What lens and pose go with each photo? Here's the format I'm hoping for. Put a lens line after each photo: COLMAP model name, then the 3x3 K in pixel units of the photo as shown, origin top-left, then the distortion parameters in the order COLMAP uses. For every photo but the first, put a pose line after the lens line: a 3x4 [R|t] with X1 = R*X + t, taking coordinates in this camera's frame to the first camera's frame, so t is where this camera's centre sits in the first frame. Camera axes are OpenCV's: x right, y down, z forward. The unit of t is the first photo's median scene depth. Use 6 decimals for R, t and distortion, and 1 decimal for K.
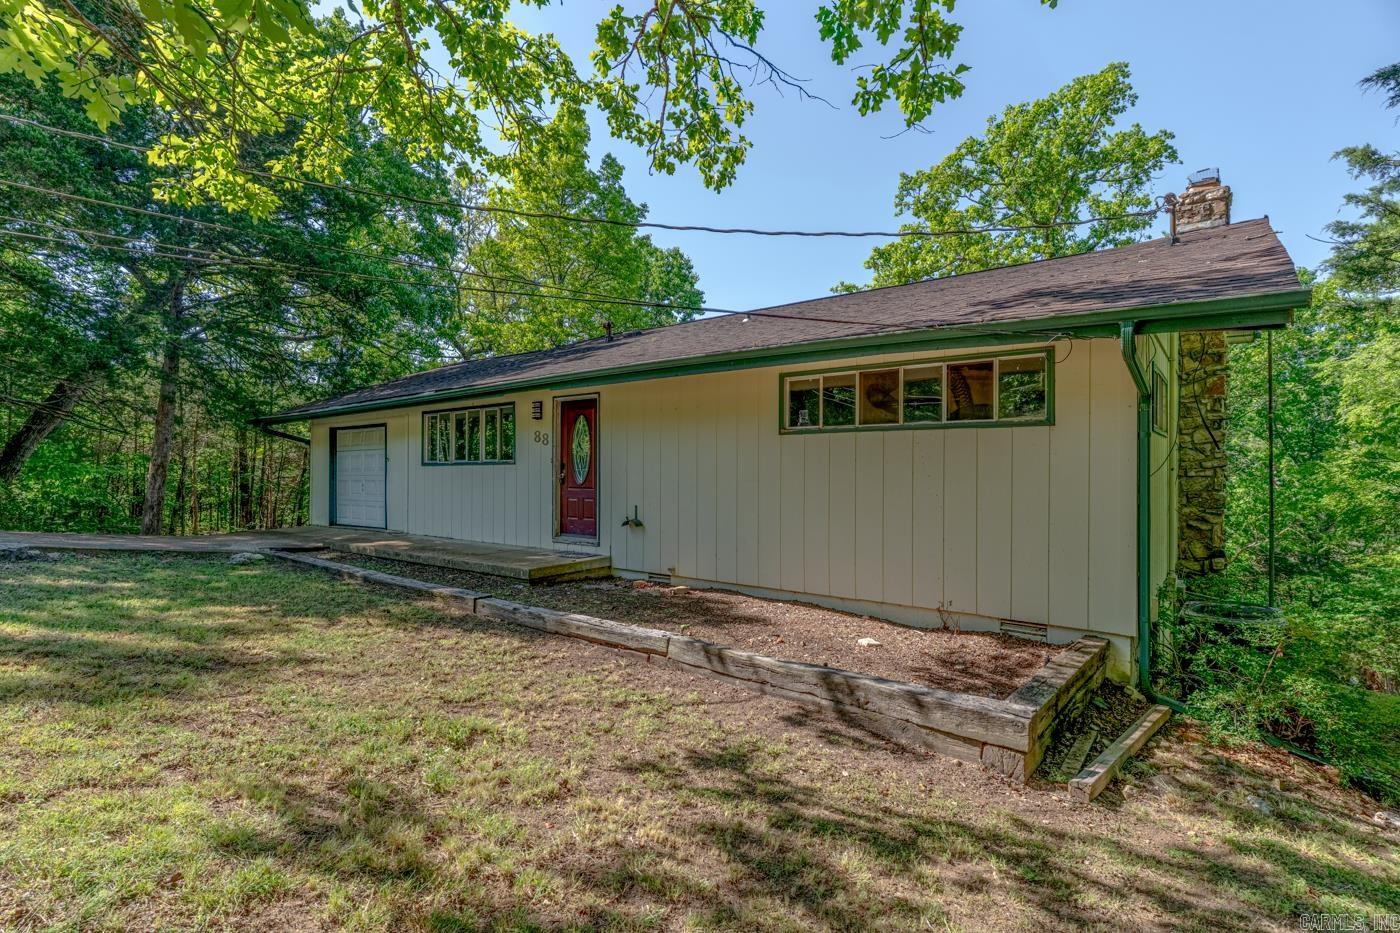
lens RADIAL K [[686.5, 0, 700.0], [0, 686.5, 466.5], [0, 0, 1]] dist [0.002773, 0.000111]
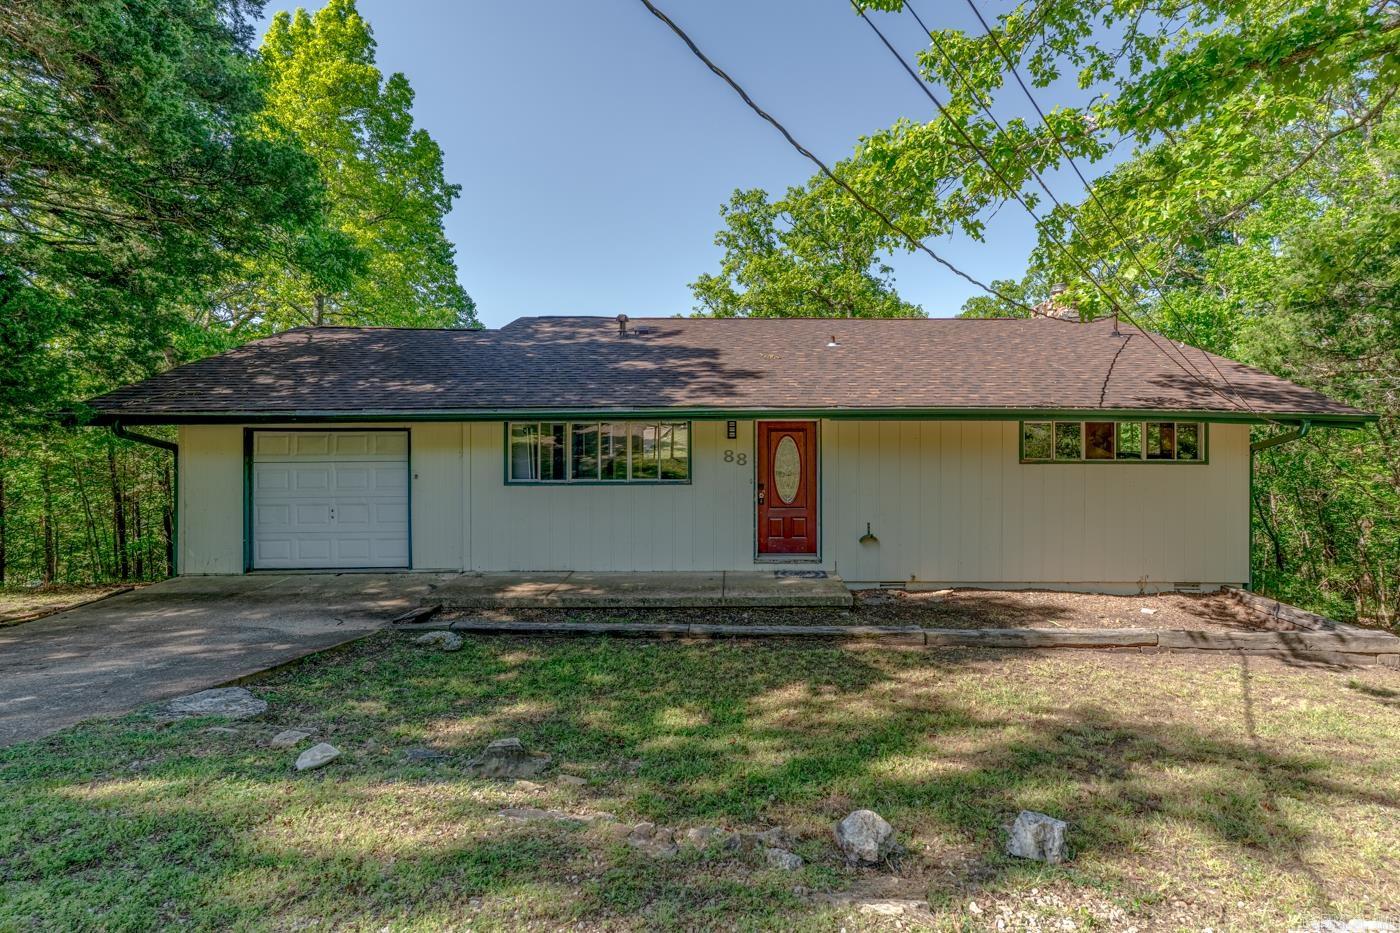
lens RADIAL K [[678.8, 0, 751.2], [0, 678.8, 424.5], [0, 0, 1]] dist [-0.003684, -0.000242]
pose [[0.774258, 0.003802, 0.632859, -0.887249], [-0.005828, 0.999982, 0.001122, -0.097454], [-0.632843, -0.004557, 0.774267, 0.256675]]
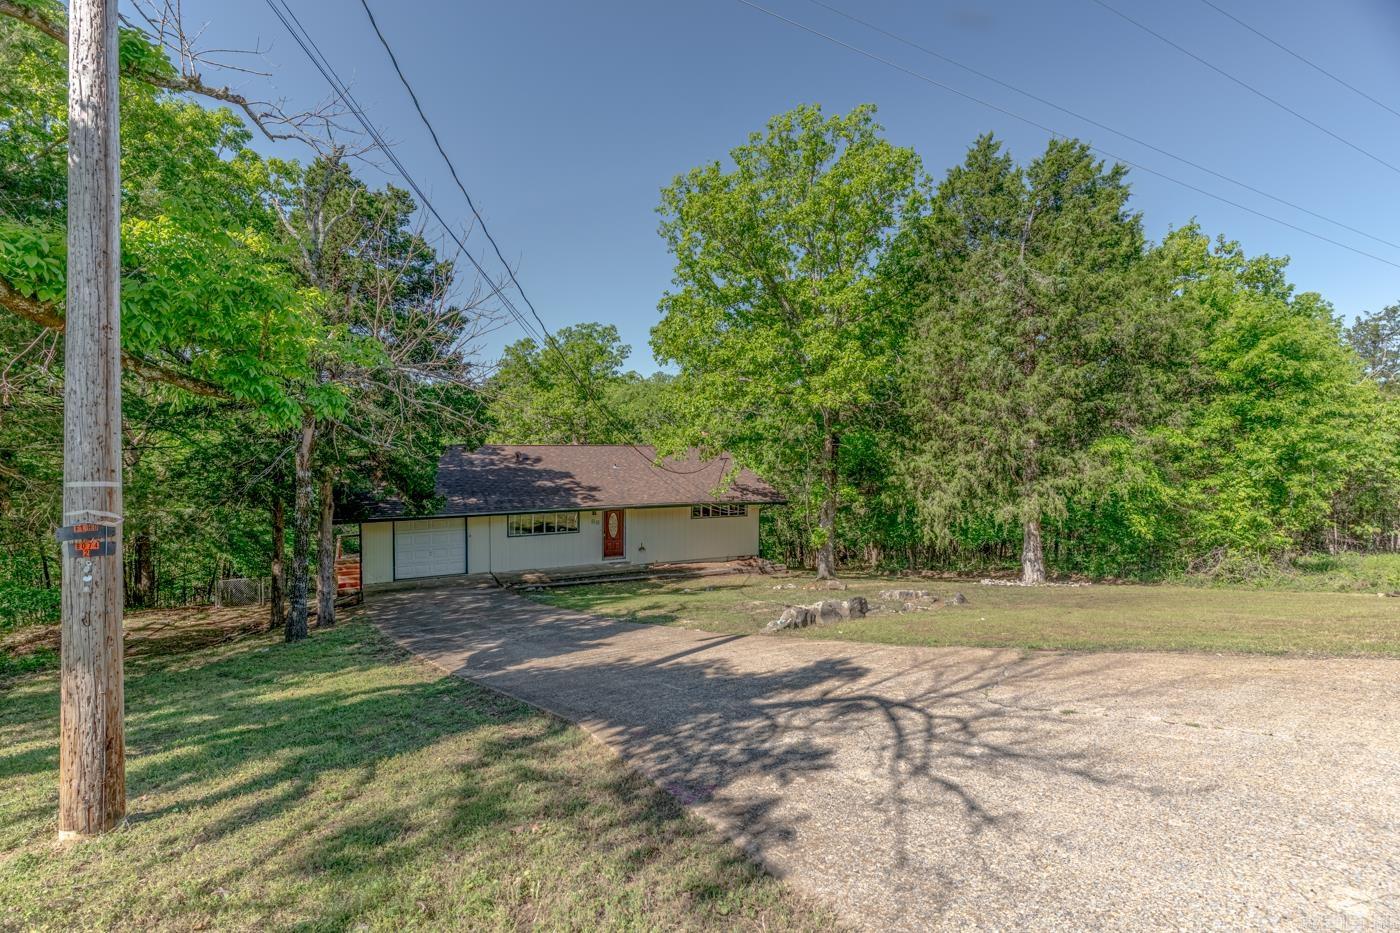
lens RADIAL K [[686.5, 0, 700.0], [0, 686.5, 466.5], [0, 0, 1]] dist [0.002773, 0.000111]
pose [[0.402525, -0.040644, 0.914506, -2.634751], [-0.017486, 0.998490, 0.052073, -0.426315], [-0.915242, -0.036952, 0.401206, -0.435114]]
